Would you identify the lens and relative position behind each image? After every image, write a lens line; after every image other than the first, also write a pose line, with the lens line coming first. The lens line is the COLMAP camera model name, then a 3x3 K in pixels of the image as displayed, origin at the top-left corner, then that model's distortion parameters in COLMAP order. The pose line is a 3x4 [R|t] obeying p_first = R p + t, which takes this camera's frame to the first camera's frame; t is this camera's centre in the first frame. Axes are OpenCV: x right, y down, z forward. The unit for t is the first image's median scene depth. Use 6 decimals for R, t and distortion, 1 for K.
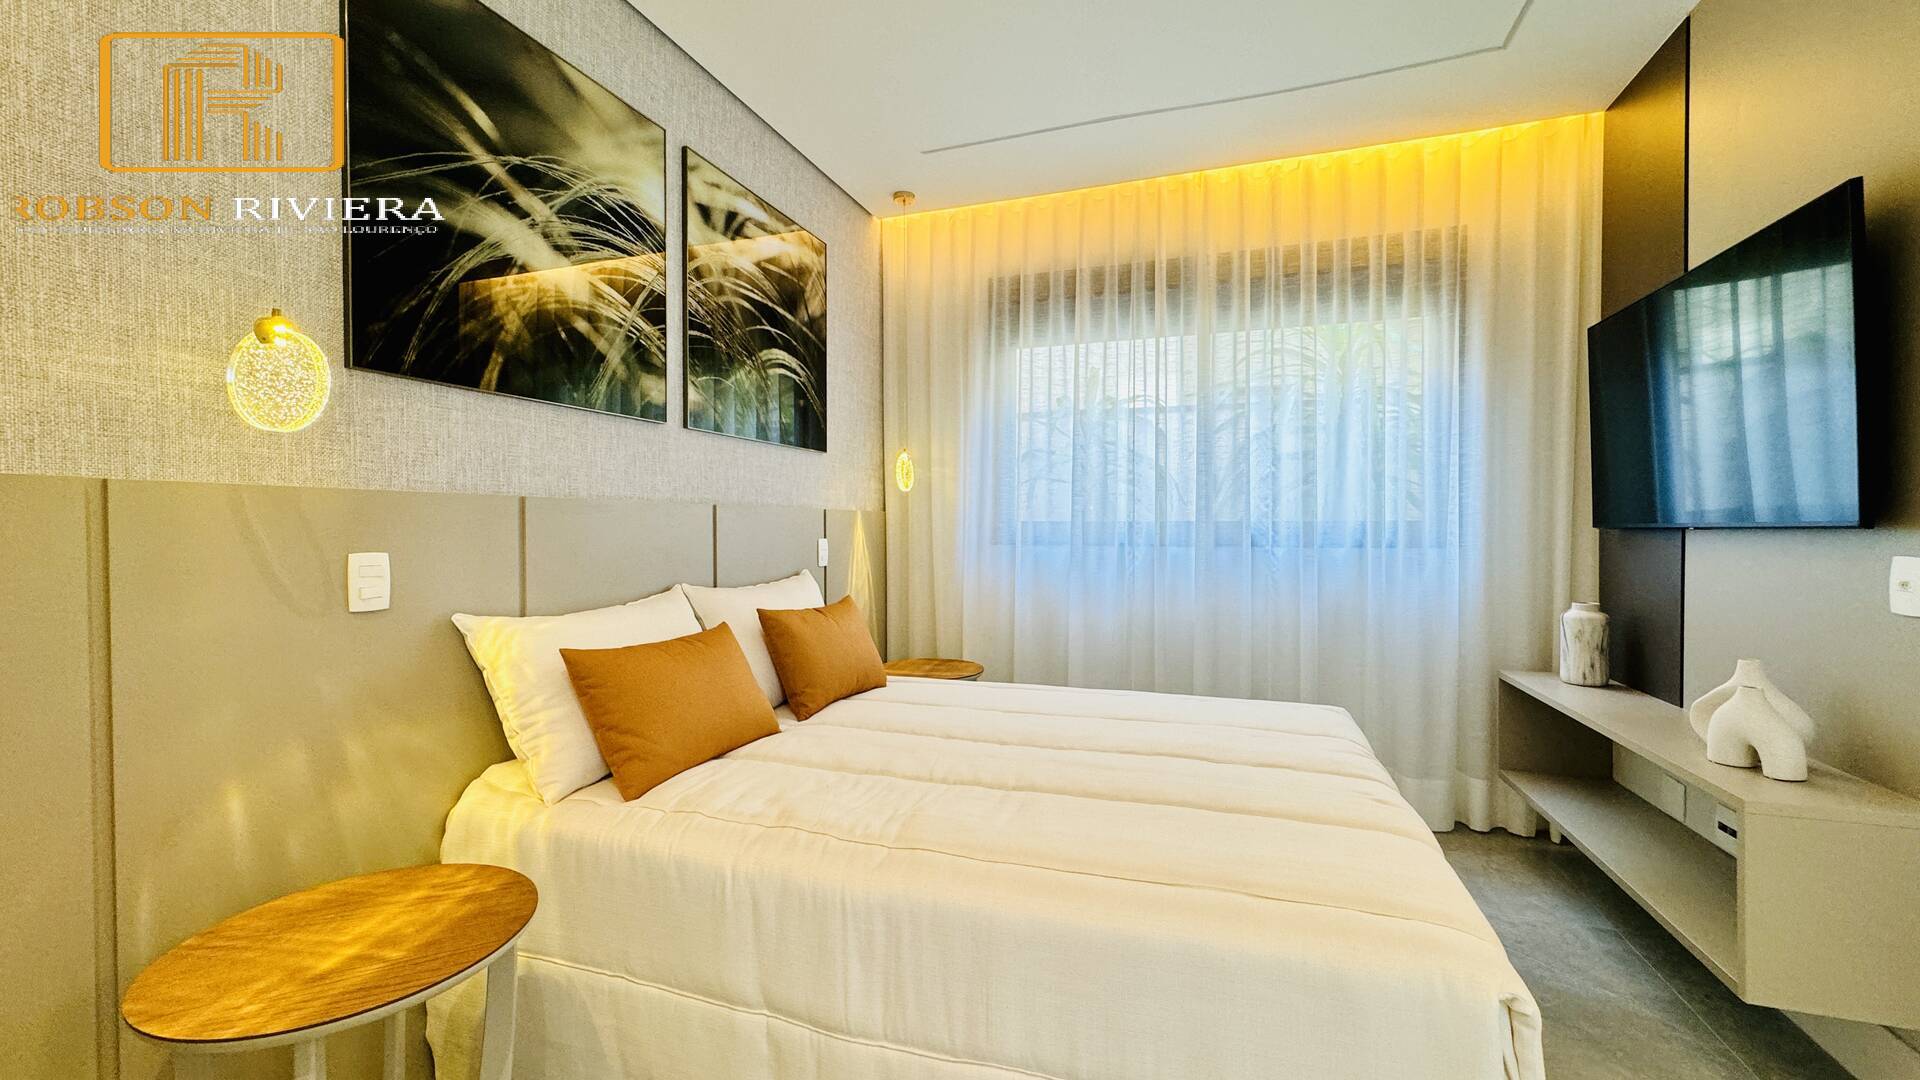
lens RADIAL K [[765.6, 0, 960.0], [0, 765.6, 540.0], [0, 0, 1]] dist [-0.001754, 0.000349]
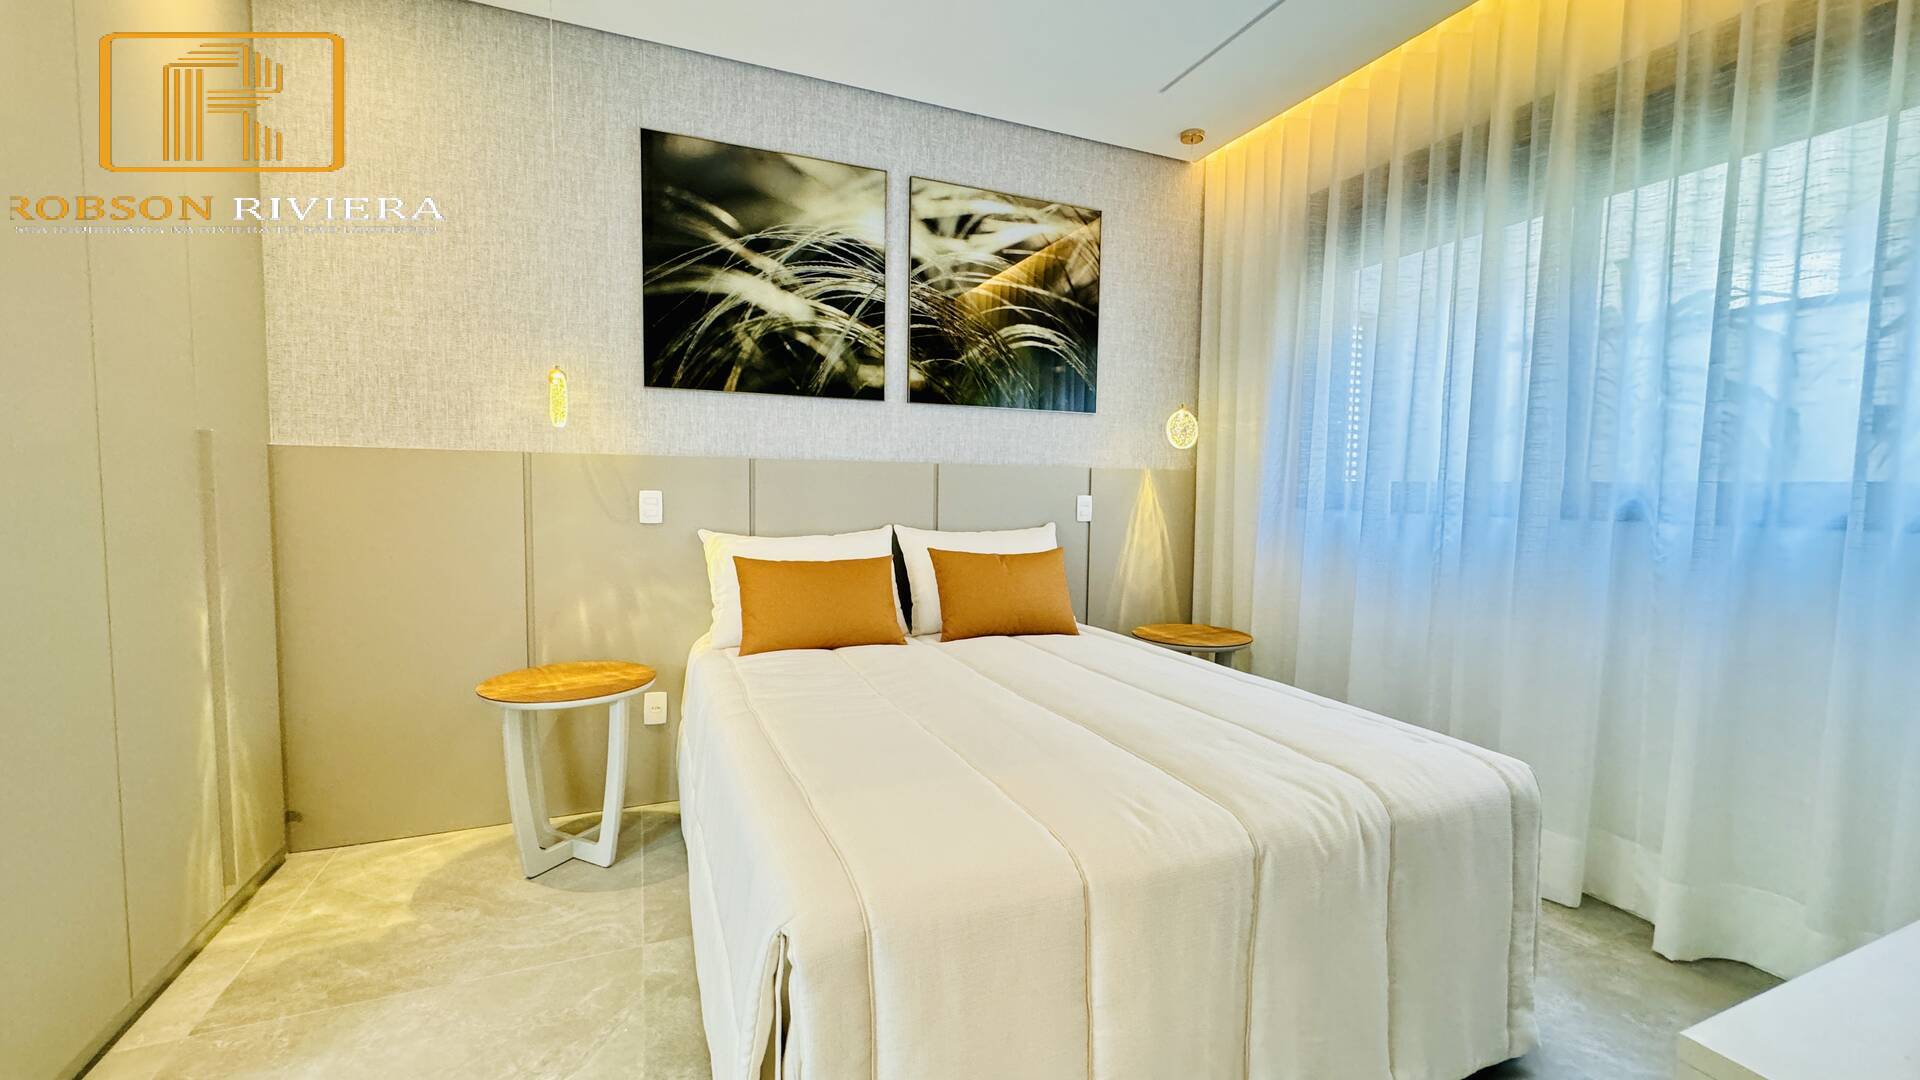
lens RADIAL K [[765.6, 0, 960.0], [0, 765.6, 540.0], [0, 0, 1]] dist [-0.001754, 0.000349]
pose [[0.674988, 0.062697, -0.735160, 0.603054], [-0.028465, 0.997854, 0.058965, 0.003201], [0.737279, -0.018874, 0.675324, 0.185920]]
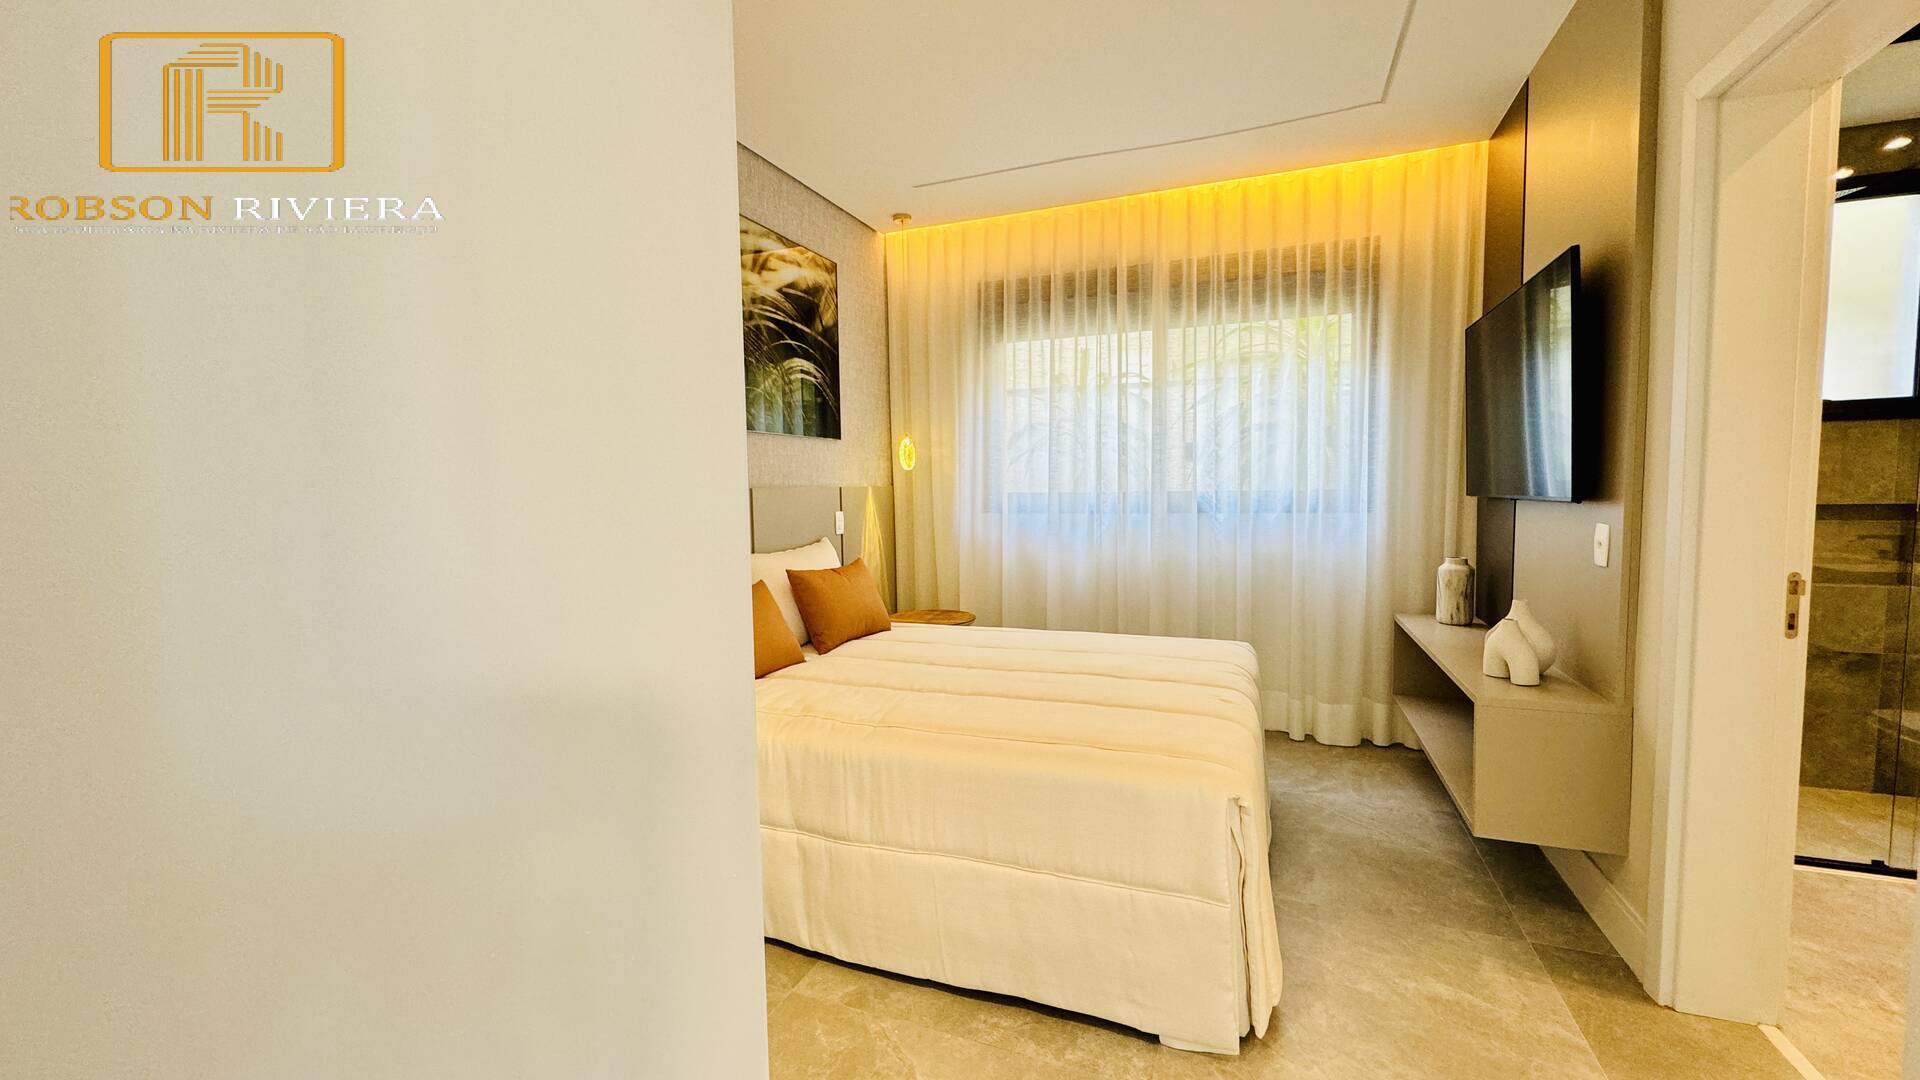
lens RADIAL K [[765.6, 0, 960.0], [0, 765.6, 540.0], [0, 0, 1]] dist [-0.001754, 0.000349]
pose [[0.999107, -0.012533, -0.040362, 0.074206], [0.014716, 0.998420, 0.054228, -0.023684], [0.039619, -0.054773, 0.997713, -0.251891]]
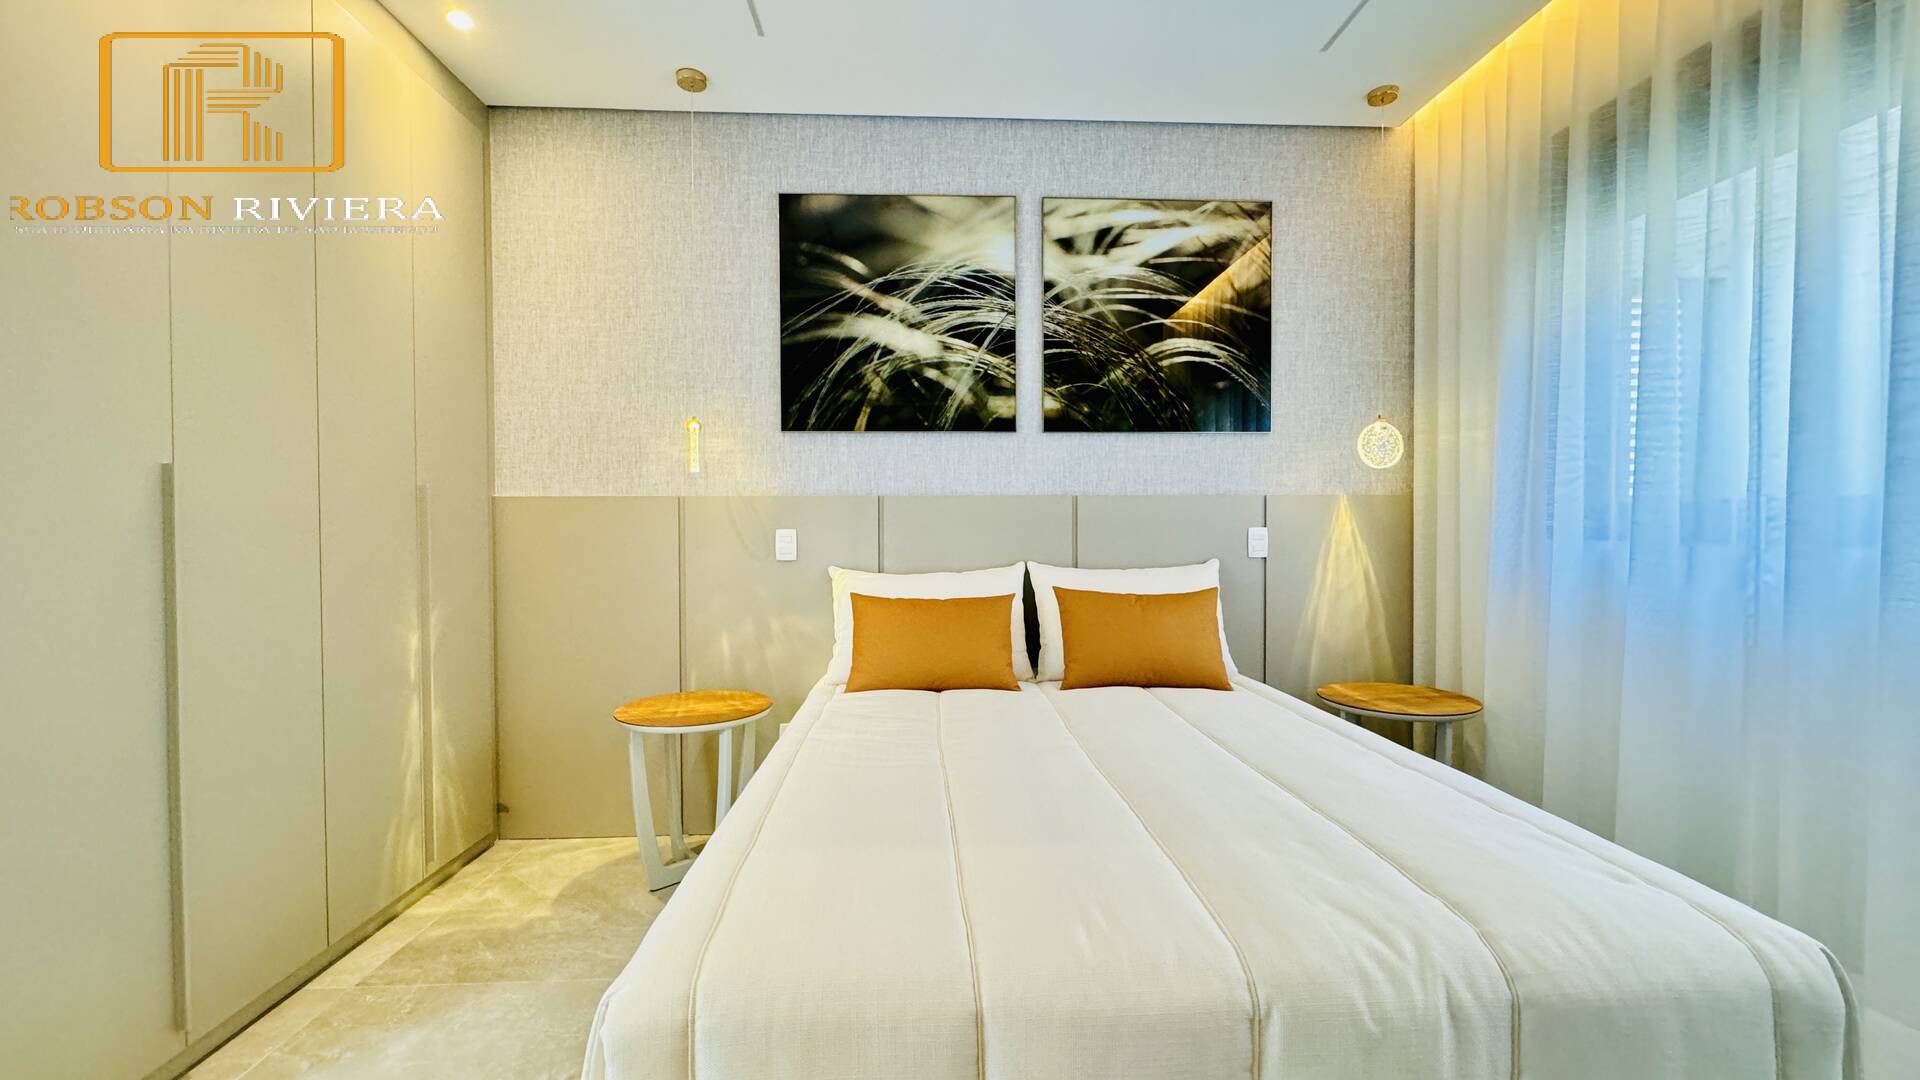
lens RADIAL K [[765.6, 0, 960.0], [0, 765.6, 540.0], [0, 0, 1]] dist [-0.001754, 0.000349]
pose [[0.382296, 0.019143, -0.923842, 0.654983], [-0.012026, 0.999804, 0.015741, 0.004649], [0.923962, 0.005093, 0.382451, 0.390836]]
